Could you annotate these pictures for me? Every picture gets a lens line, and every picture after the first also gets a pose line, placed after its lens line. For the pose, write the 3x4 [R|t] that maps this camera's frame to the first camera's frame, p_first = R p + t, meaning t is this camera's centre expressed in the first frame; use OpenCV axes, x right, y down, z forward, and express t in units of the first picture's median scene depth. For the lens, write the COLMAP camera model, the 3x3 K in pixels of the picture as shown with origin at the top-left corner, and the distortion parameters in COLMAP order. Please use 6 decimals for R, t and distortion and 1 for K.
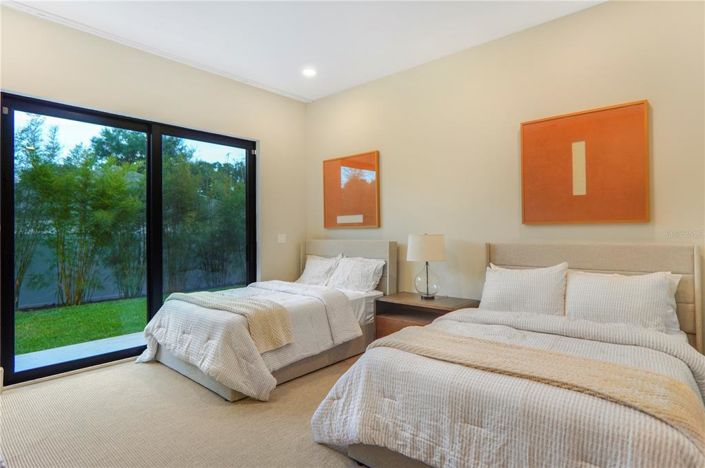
lens RADIAL K [[385.2, 0, 365.0], [0, 385.2, 236.0], [0, 0, 1]] dist [-0.005965, 0.007352]
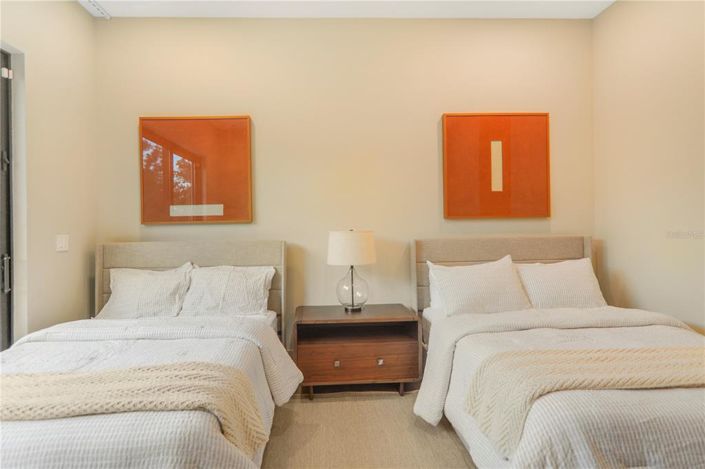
lens RADIAL K [[385.2, 0, 350.0], [0, 385.2, 228.1], [0, 0, 1]] dist [-0.005965, 0.007352]
pose [[0.732985, -0.008759, 0.680188, -0.386104], [0.017612, 0.999826, -0.006104, -0.004945], [-0.680017, 0.016454, 0.733012, 0.415360]]
